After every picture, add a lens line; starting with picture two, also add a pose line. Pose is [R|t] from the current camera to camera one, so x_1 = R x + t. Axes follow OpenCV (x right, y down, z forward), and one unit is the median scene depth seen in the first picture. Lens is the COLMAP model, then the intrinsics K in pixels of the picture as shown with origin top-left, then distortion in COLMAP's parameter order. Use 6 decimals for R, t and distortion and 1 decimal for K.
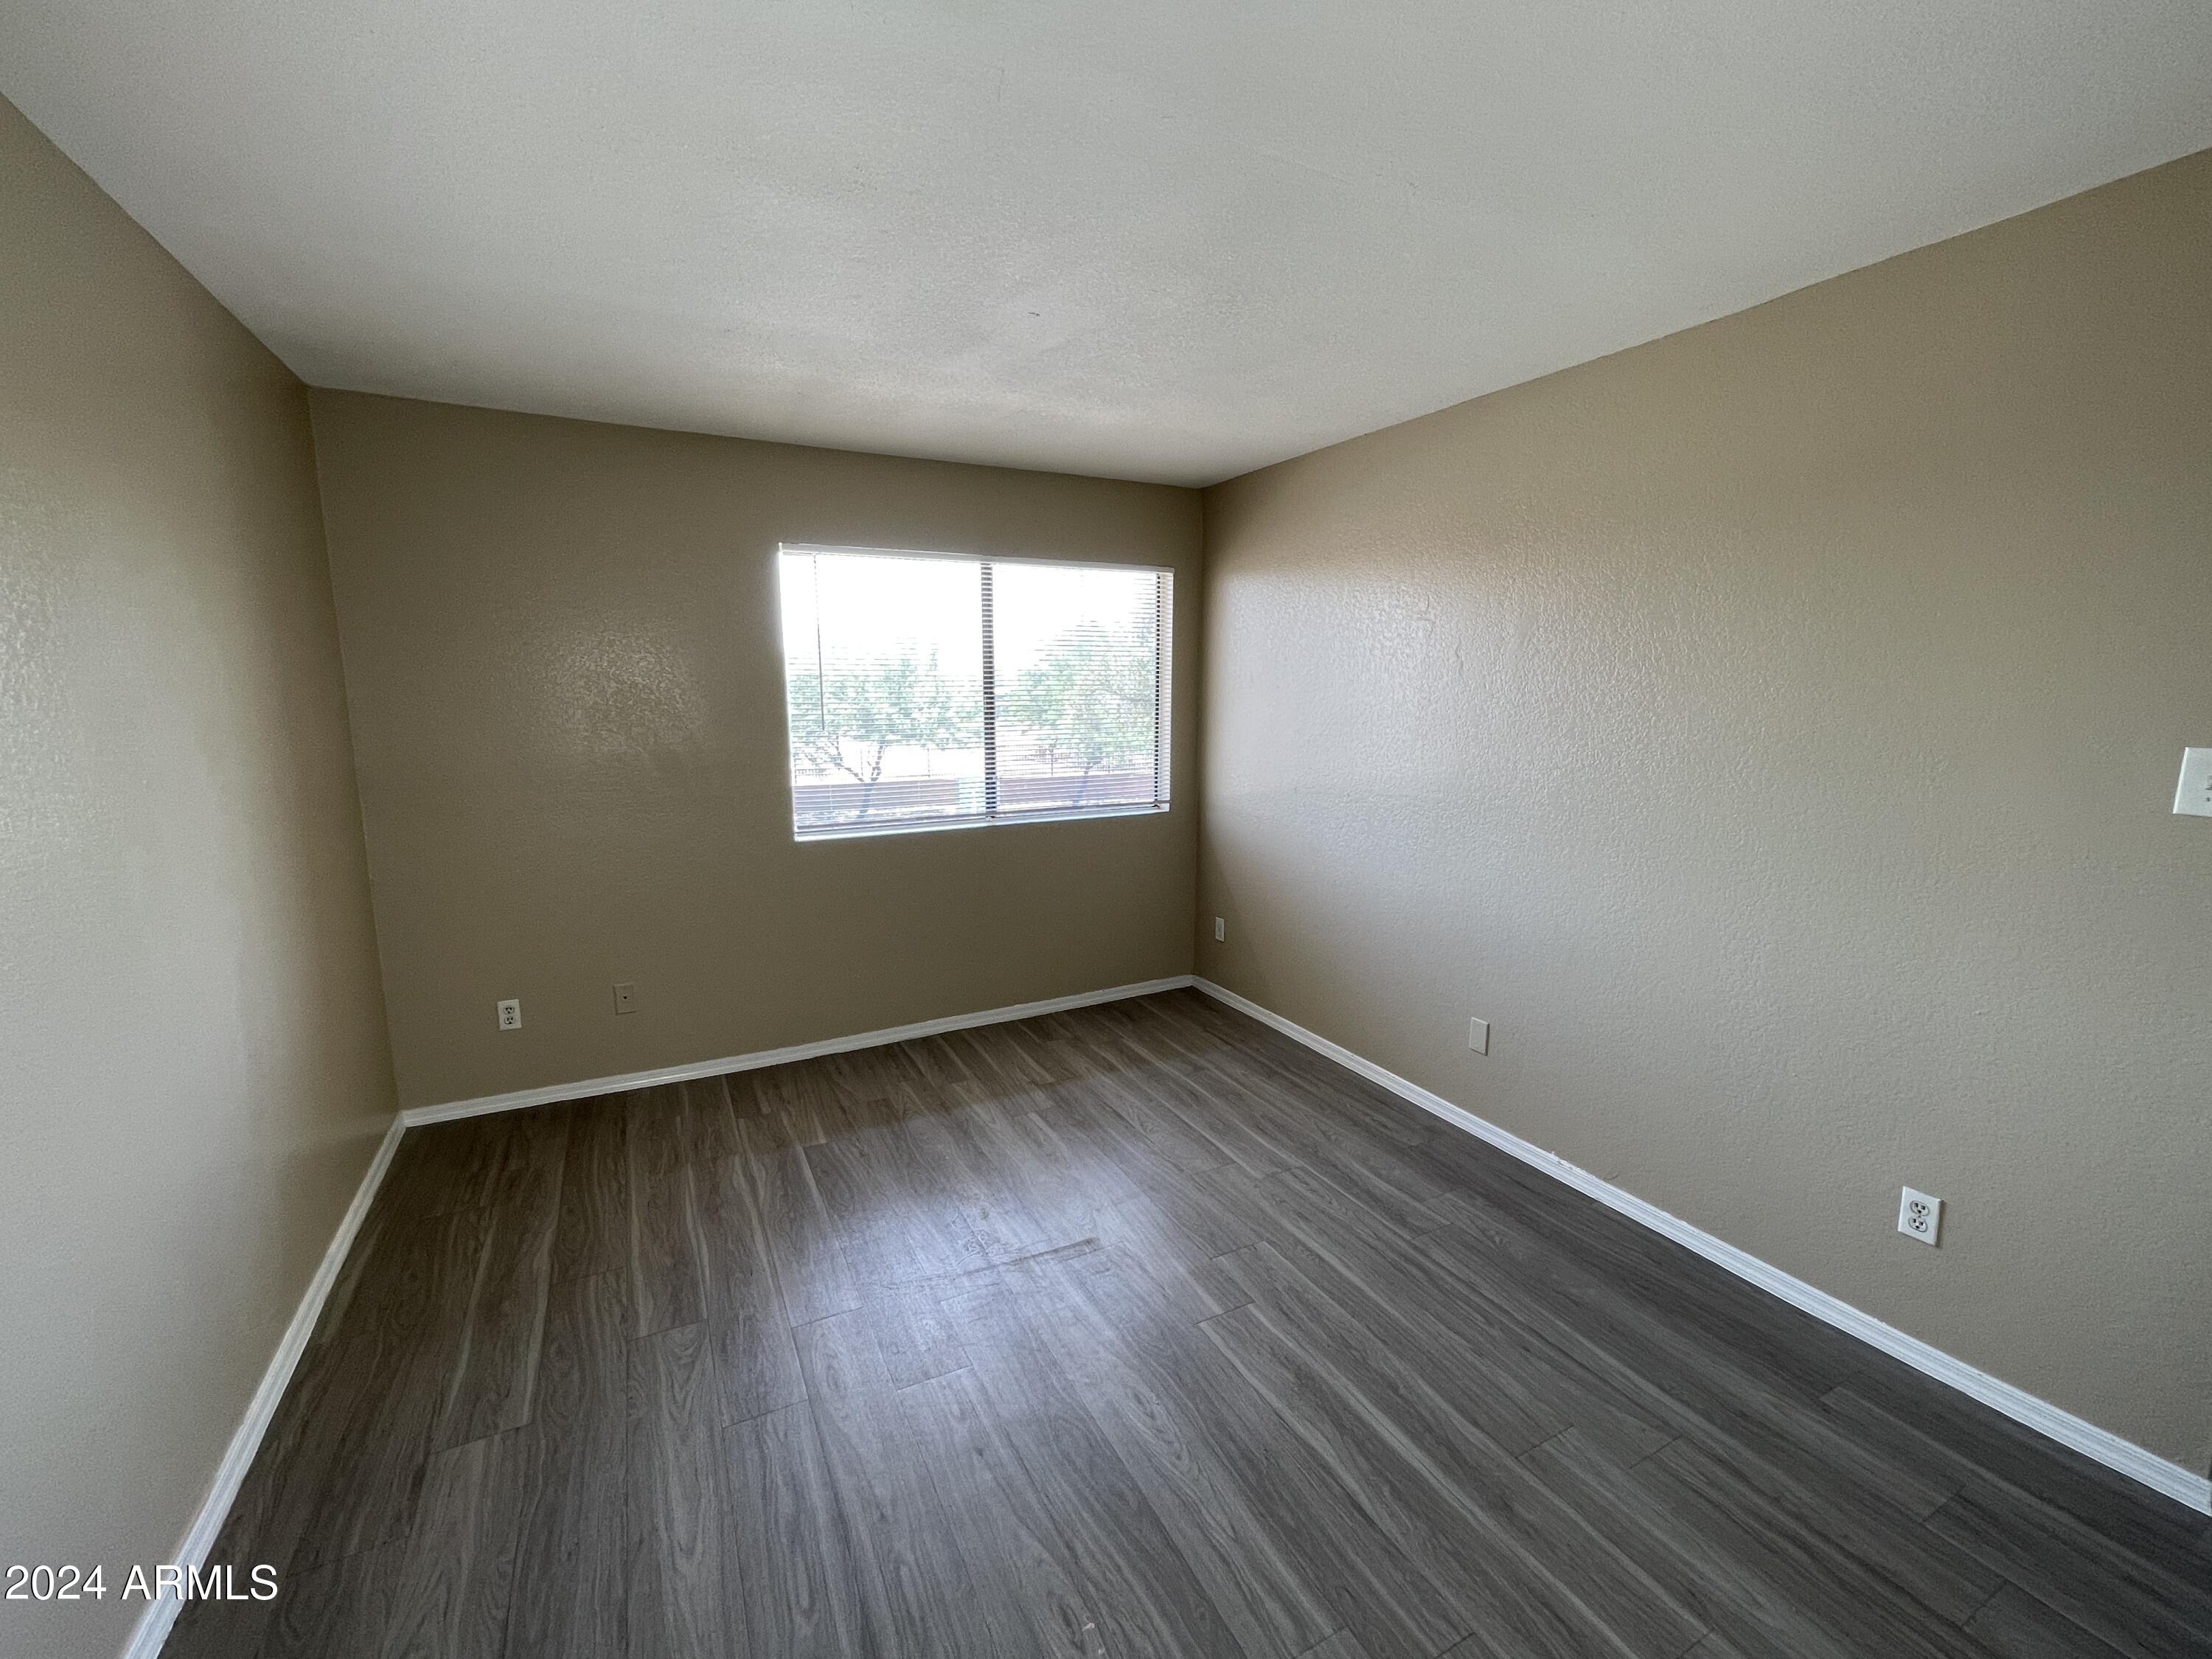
lens RADIAL K [[914.3, 0, 1102.2], [0, 914.3, 826.9], [0, 0, 1]] dist [-0.006476, 0.003901]
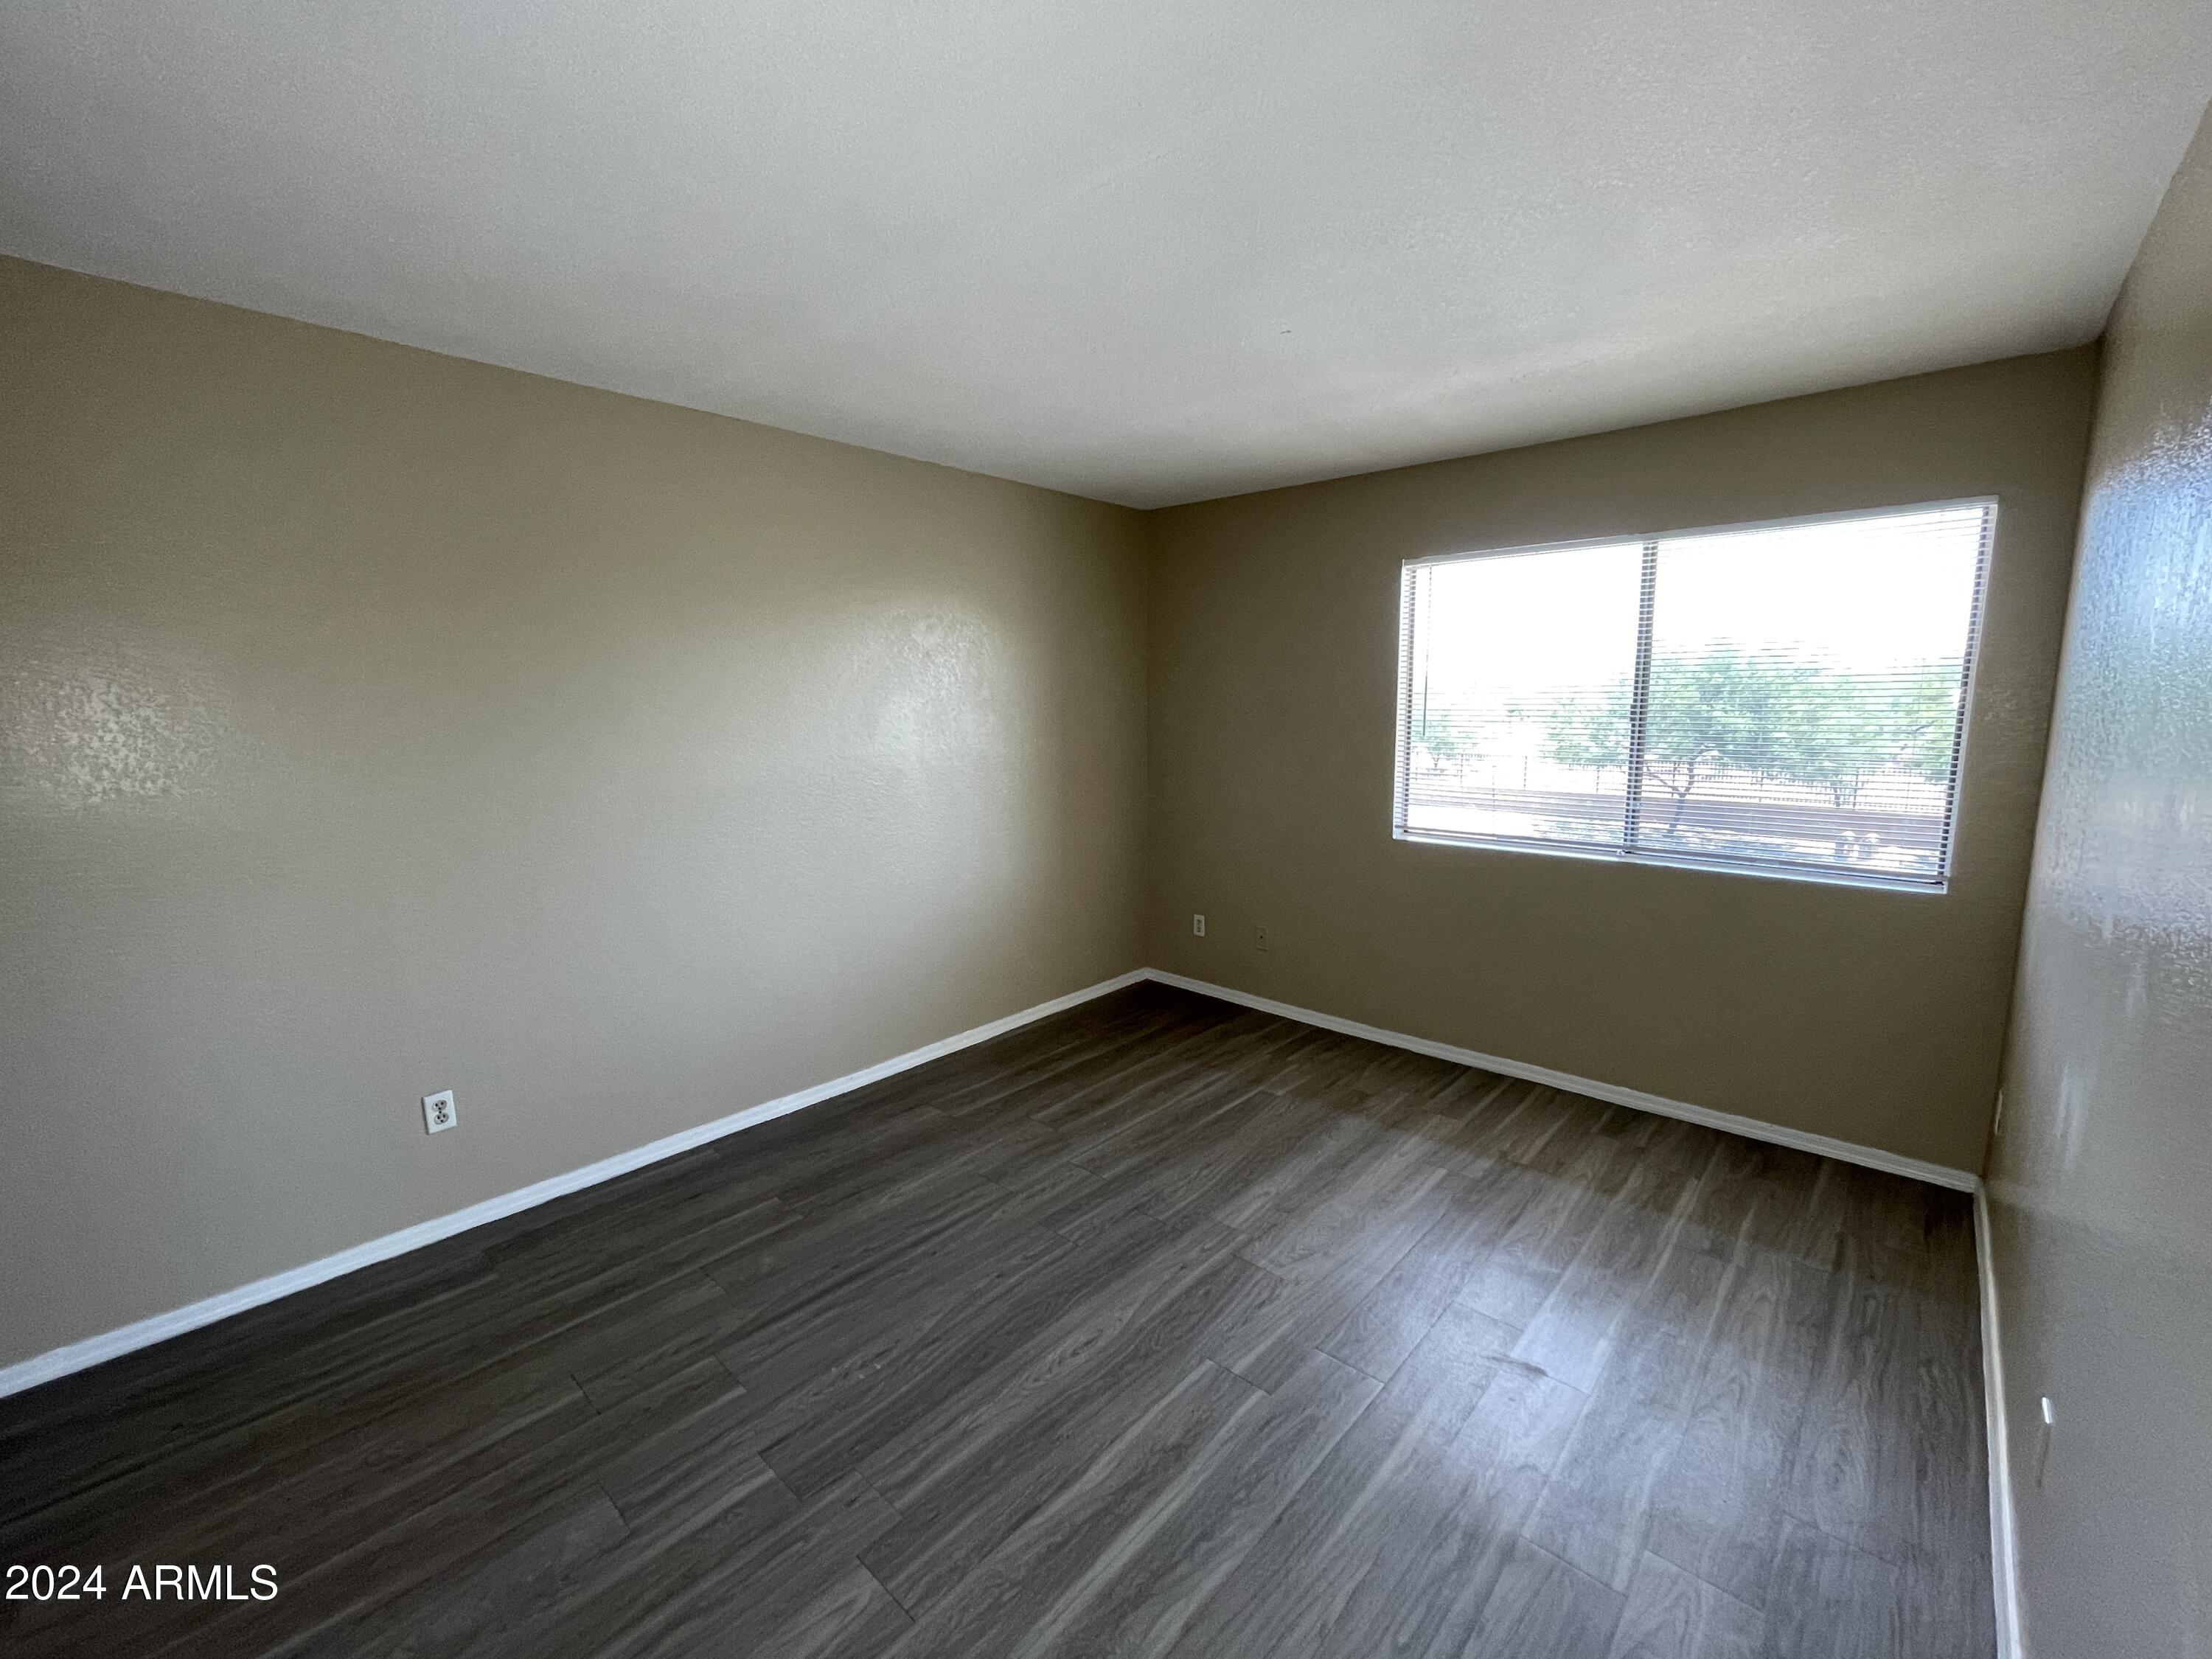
lens RADIAL K [[914.3, 0, 1102.2], [0, 914.3, 826.9], [0, 0, 1]] dist [-0.006476, 0.003901]
pose [[0.342675, 0.134021, -0.929845, 0.811850], [-0.134544, 0.986570, 0.092613, -0.076711], [0.929770, 0.093369, 0.356105, 0.460219]]
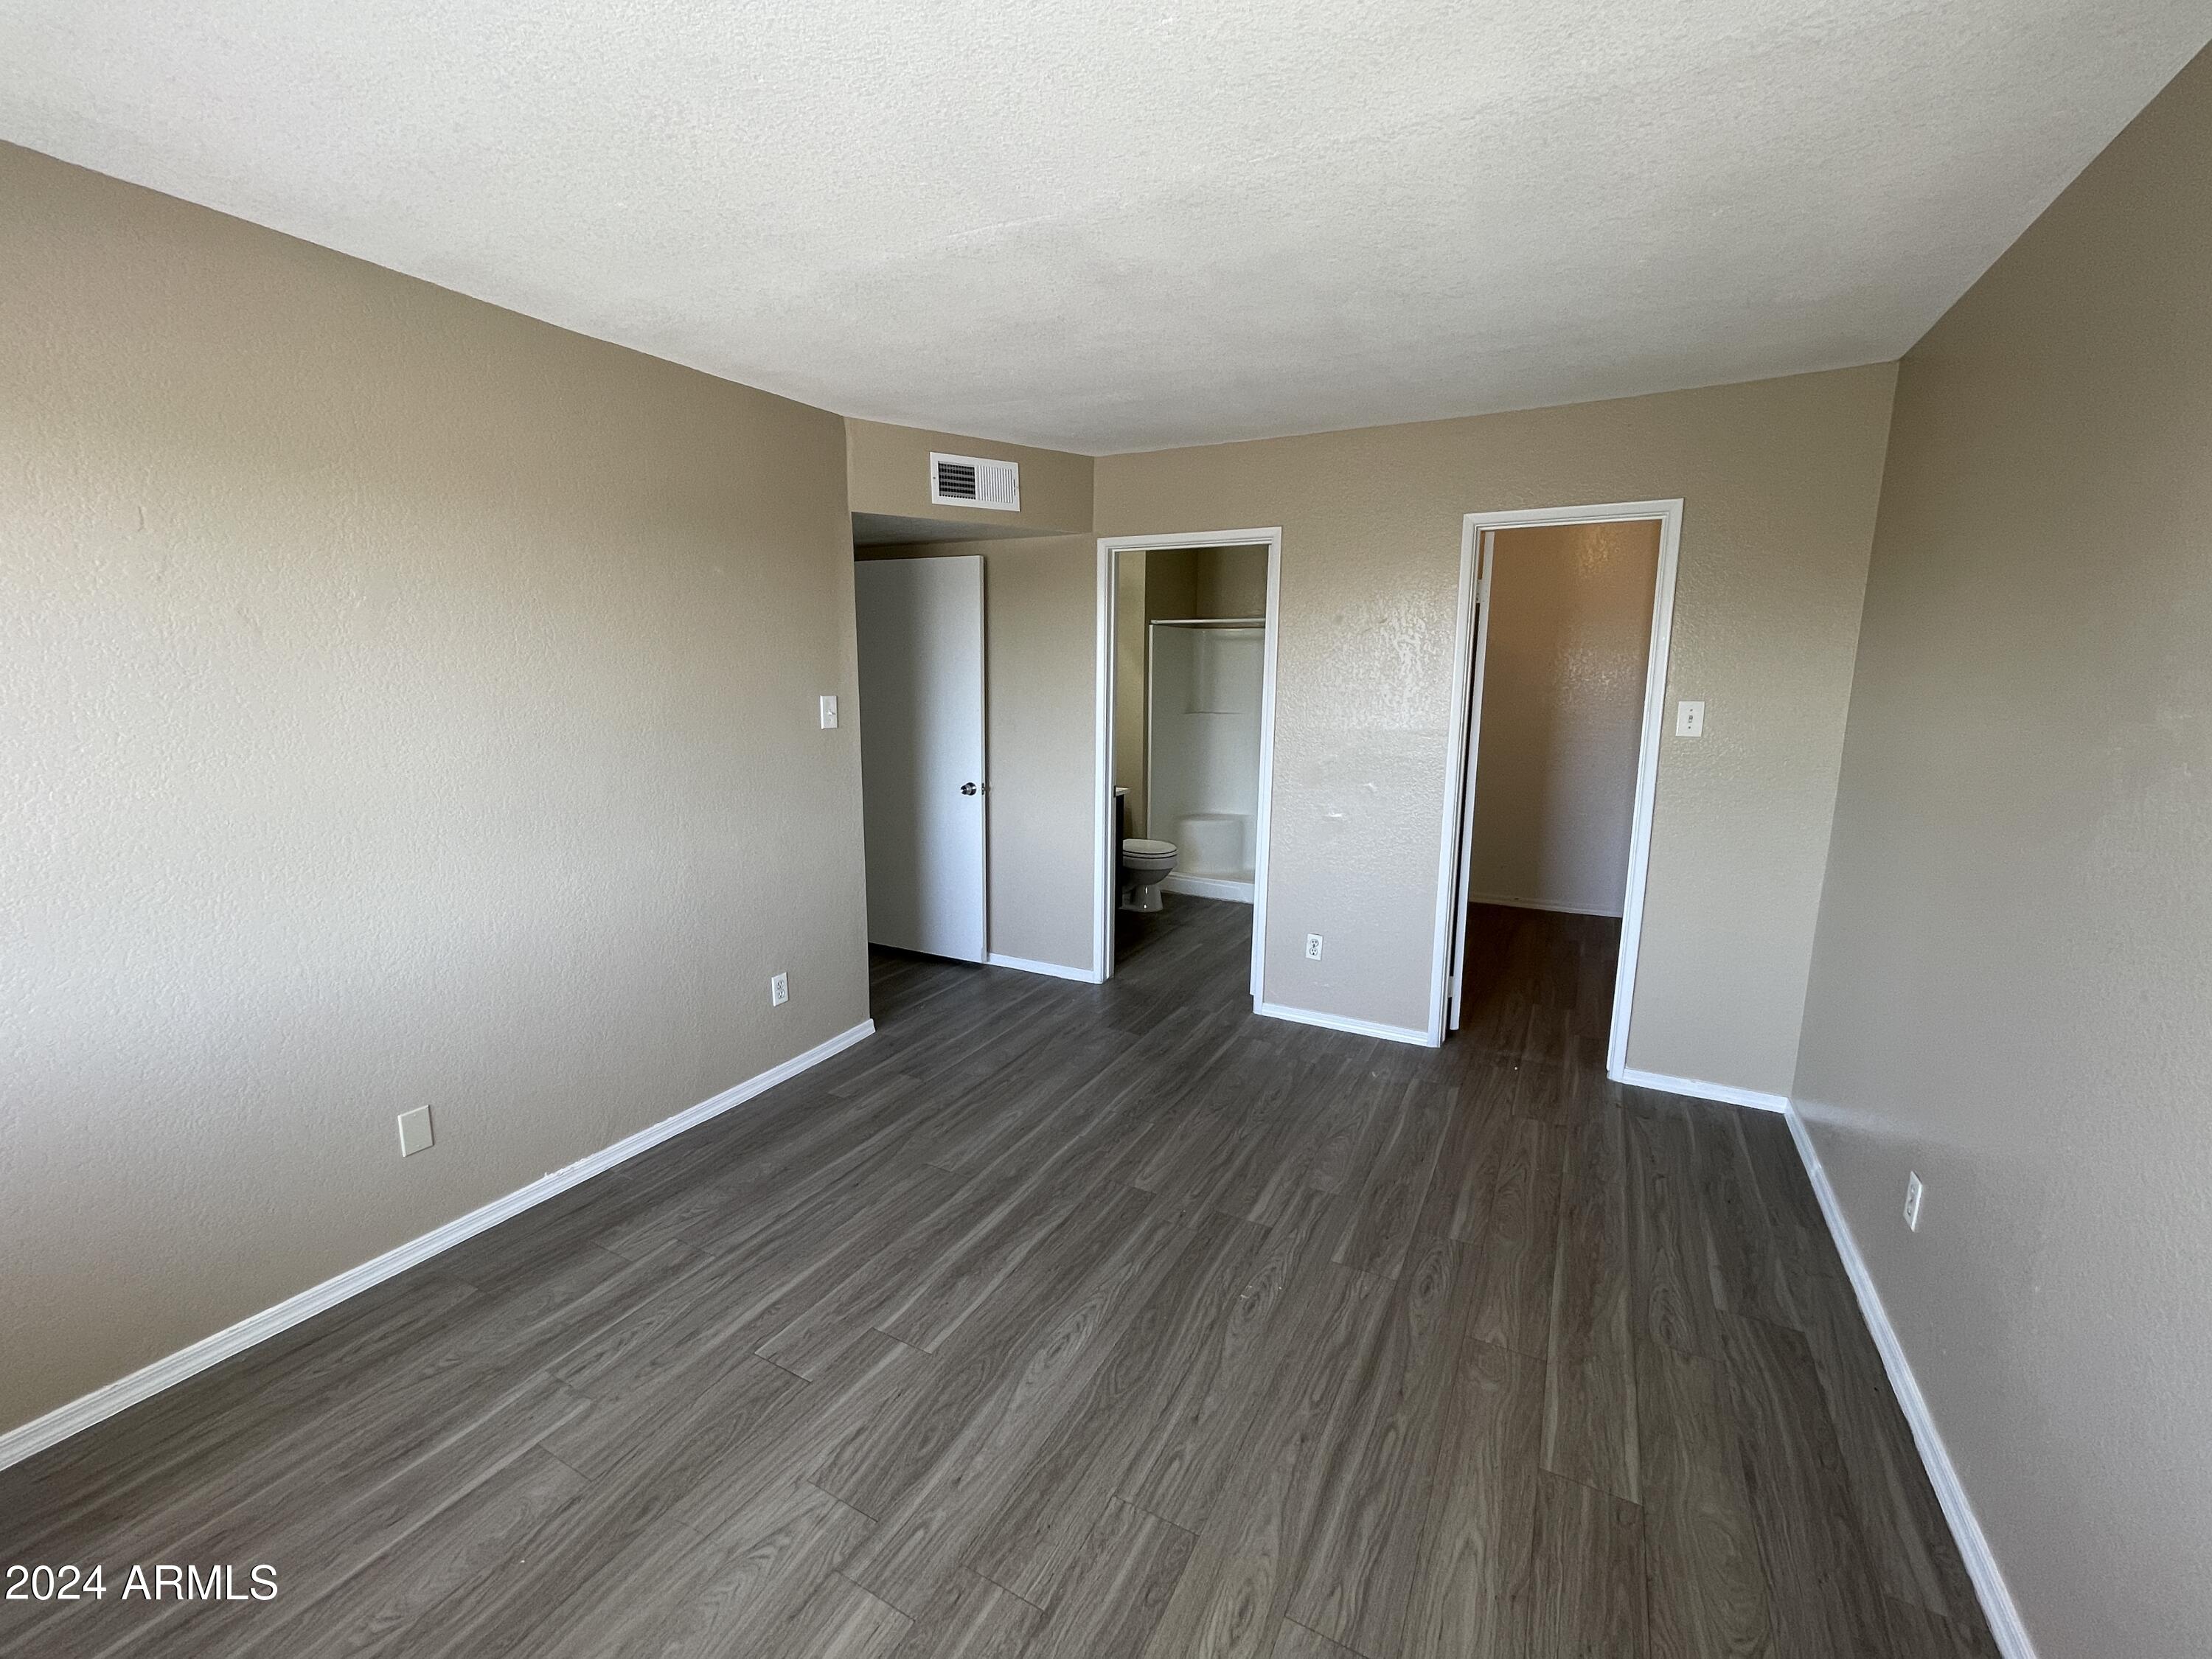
lens RADIAL K [[914.3, 0, 1102.2], [0, 914.3, 826.9], [0, 0, 1]] dist [-0.006476, 0.003901]
pose [[-0.562490, -0.145367, 0.813924, -0.619792], [0.119833, 0.959695, 0.254216, -0.173961], [-0.818074, 0.240529, -0.522400, 1.113466]]
